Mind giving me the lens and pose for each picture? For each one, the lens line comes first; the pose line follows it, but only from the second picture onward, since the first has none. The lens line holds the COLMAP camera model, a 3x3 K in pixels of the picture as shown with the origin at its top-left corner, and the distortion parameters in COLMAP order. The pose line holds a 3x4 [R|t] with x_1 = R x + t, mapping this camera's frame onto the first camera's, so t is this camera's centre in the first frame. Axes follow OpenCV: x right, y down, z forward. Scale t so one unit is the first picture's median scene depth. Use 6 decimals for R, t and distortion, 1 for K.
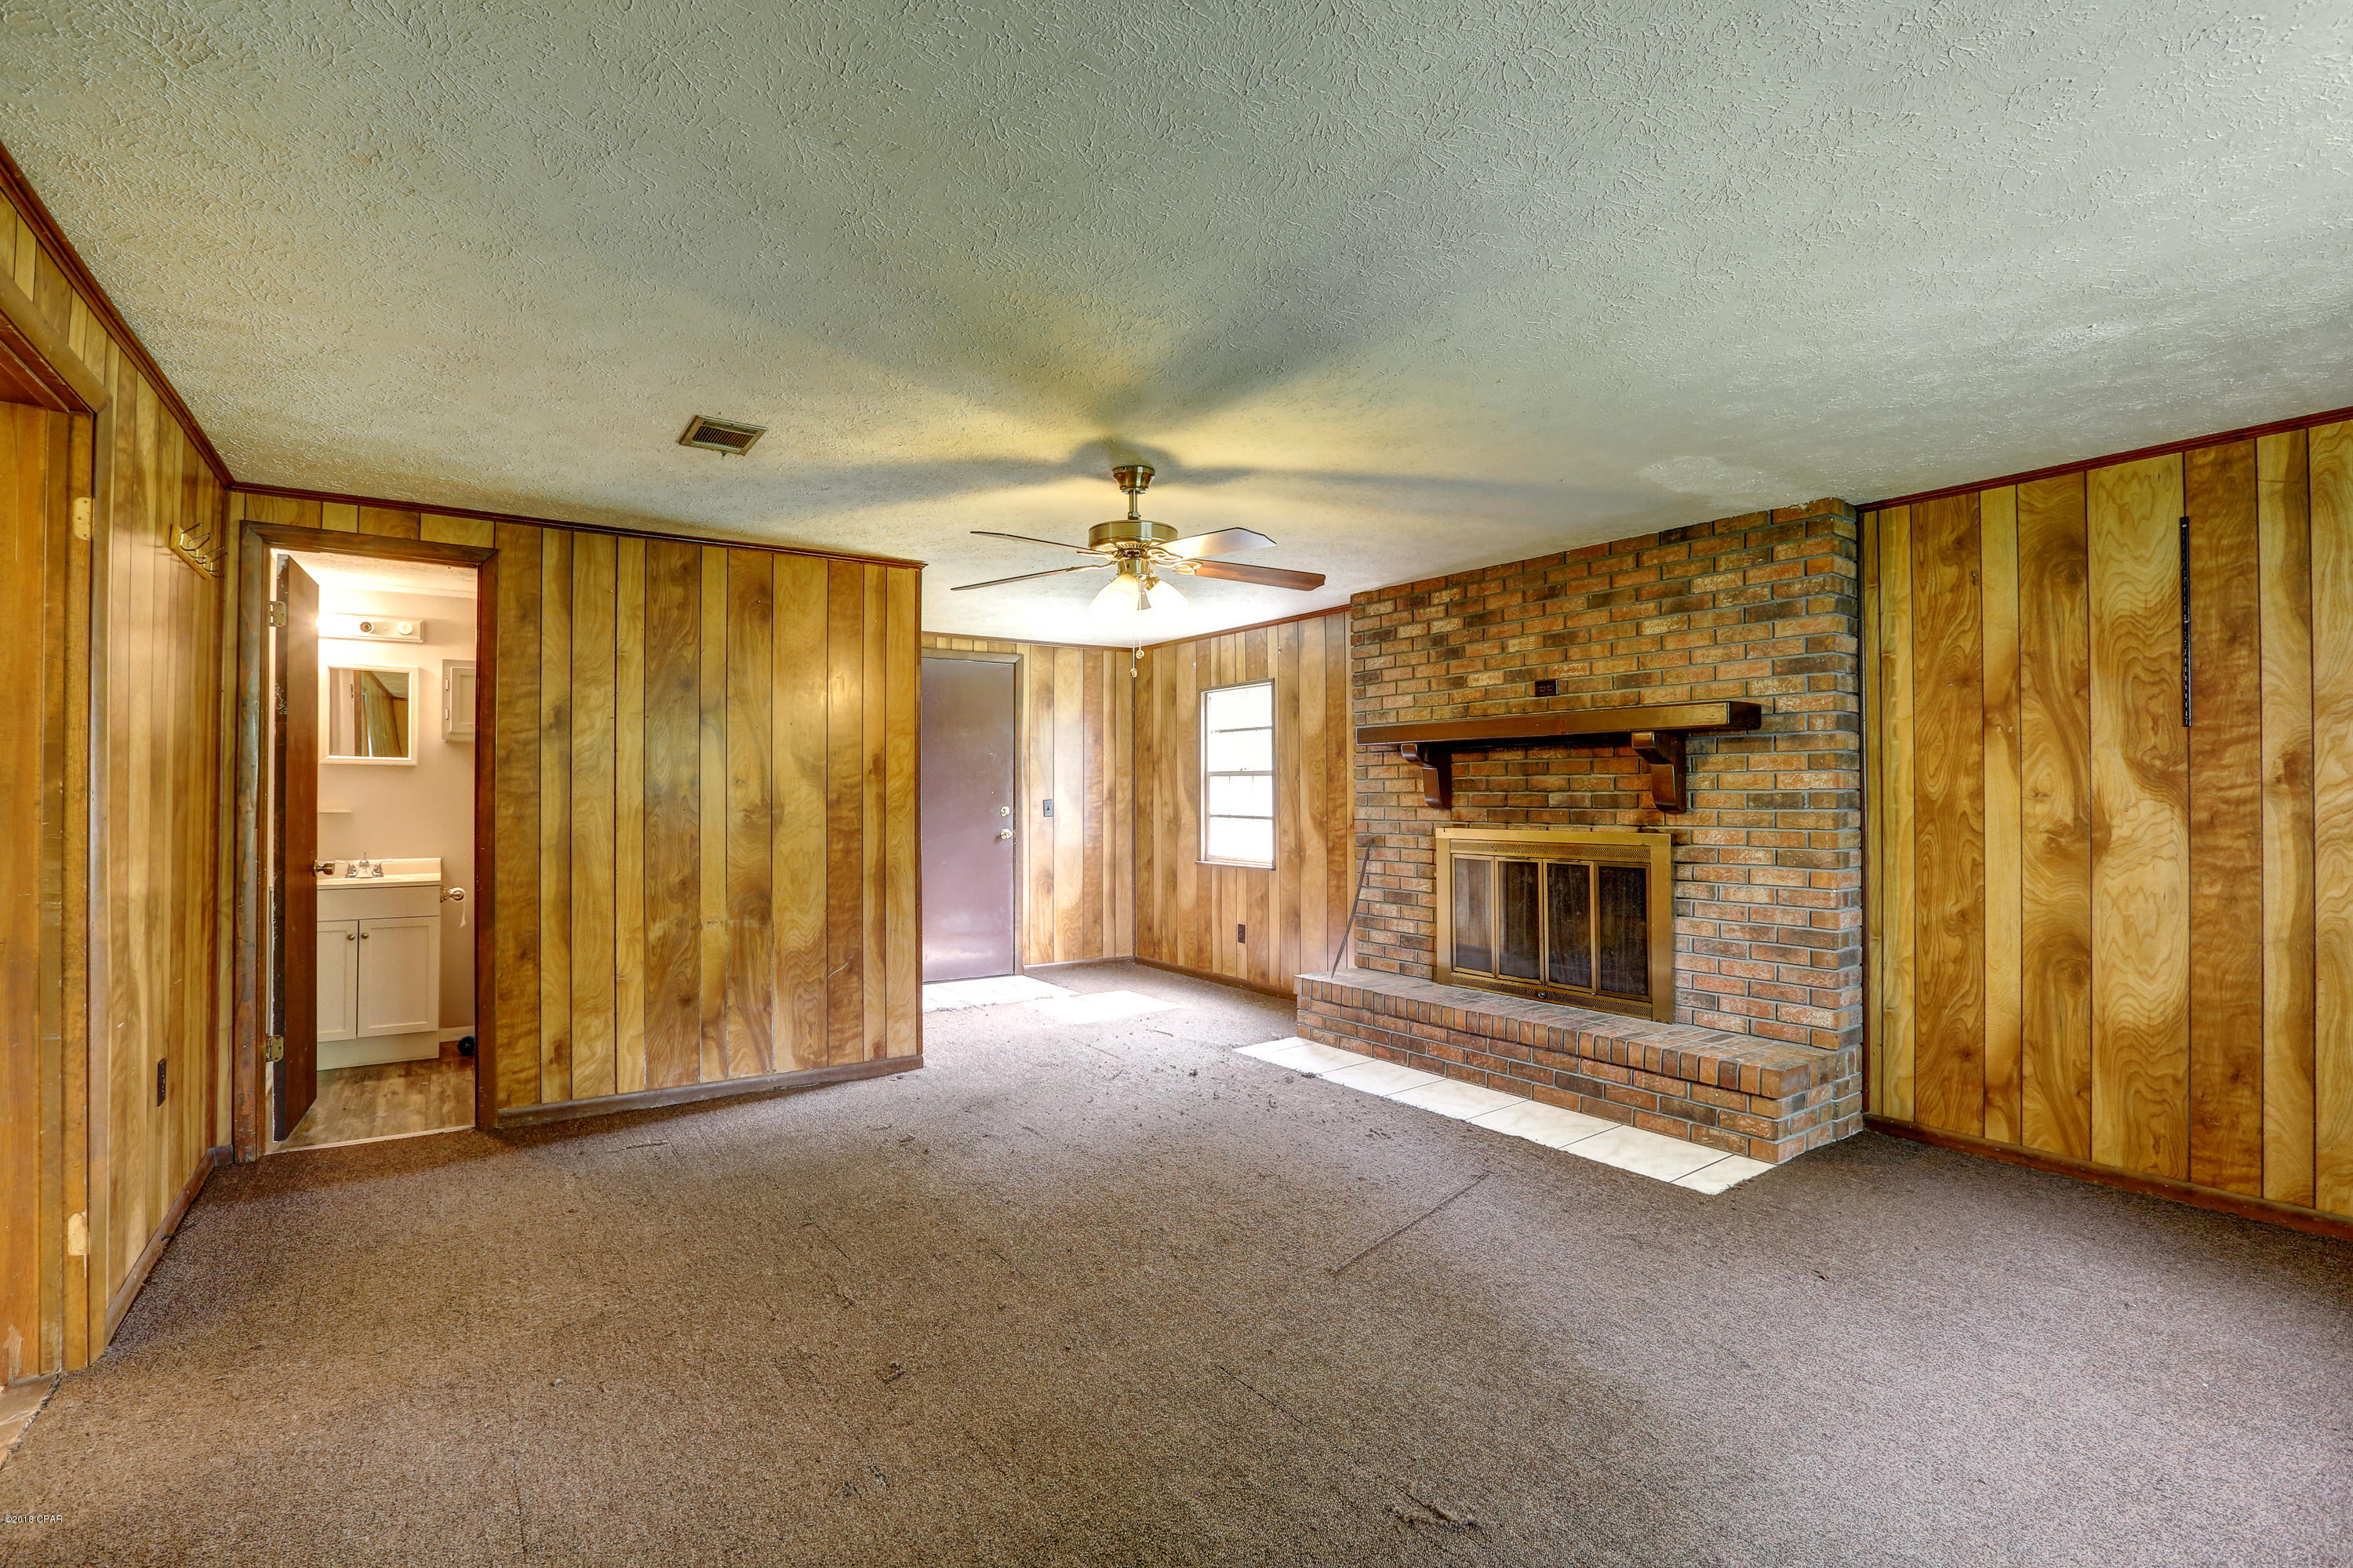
lens RADIAL K [[1076.6, 0, 1168.8], [0, 1076.6, 782.7], [0, 0, 1]] dist [-0.067140, 0.030062]
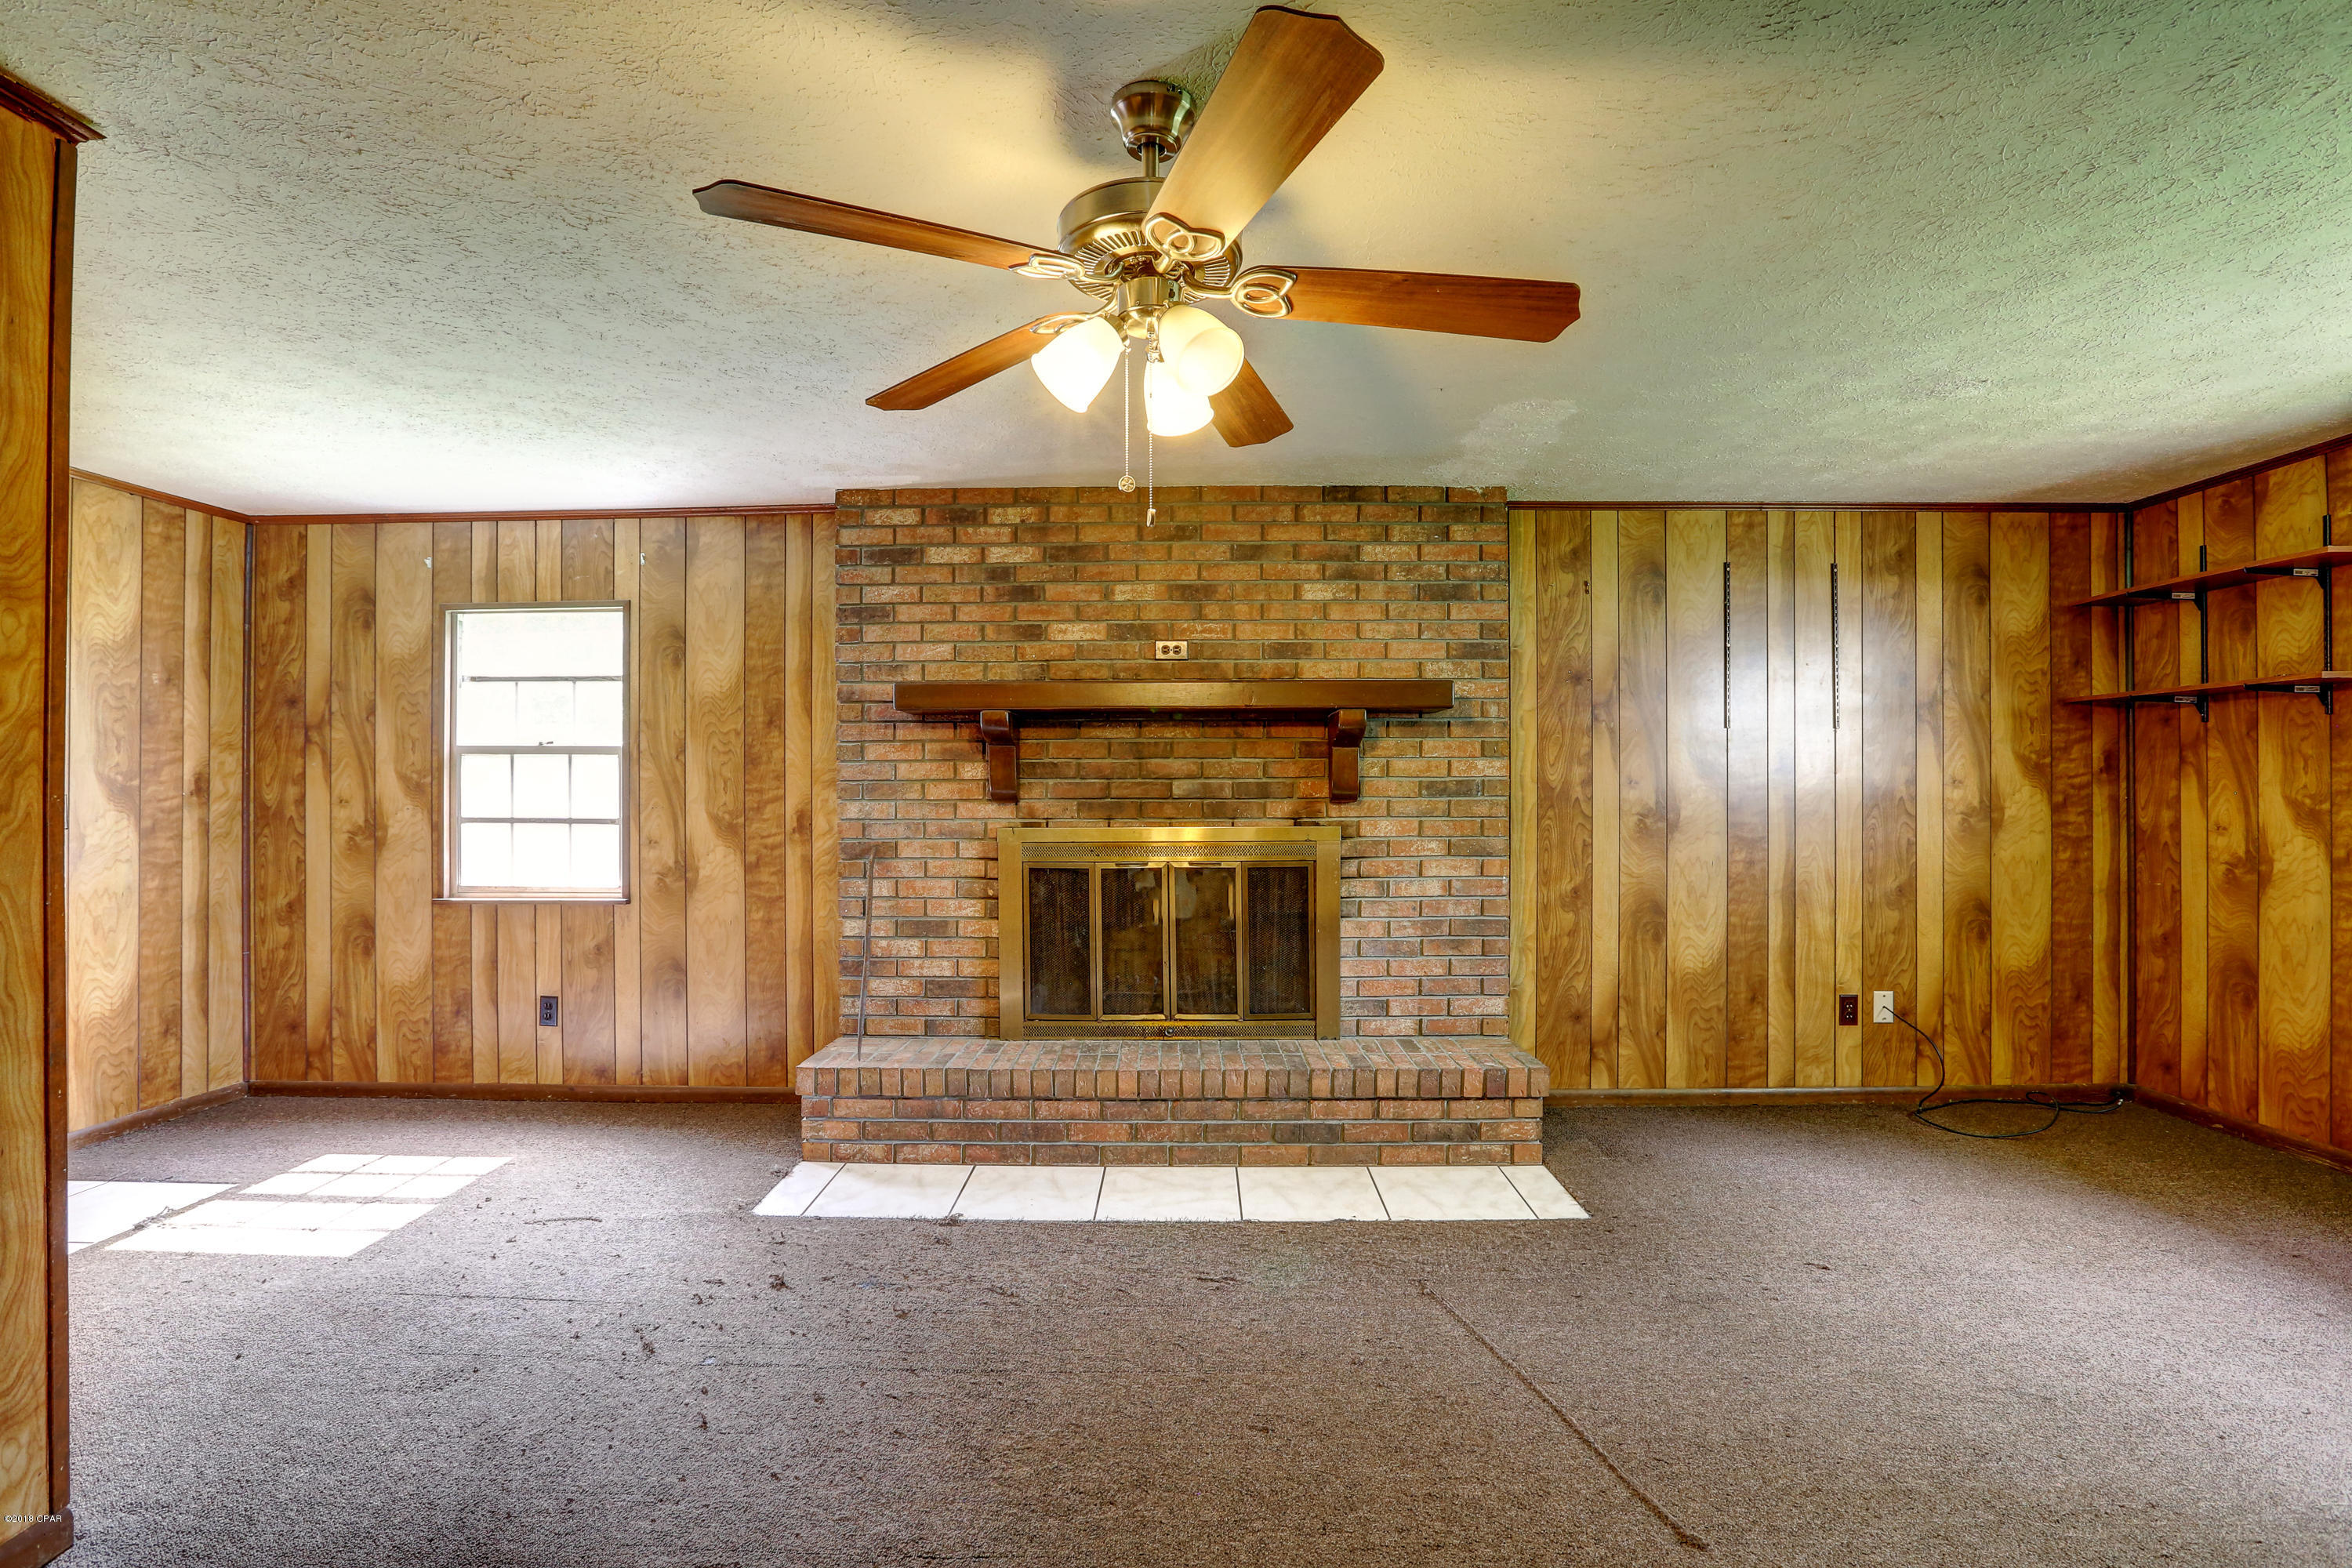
lens RADIAL K [[1076.1, 0, 1168.3], [0, 1076.1, 782.7], [0, 0, 1]] dist [-0.067140, 0.030062]
pose [[0.588574, 0.004289, 0.808432, -0.335522], [-0.006590, 0.999978, -0.000508, 0.012905], [-0.808417, -0.005028, 0.588589, 0.577553]]
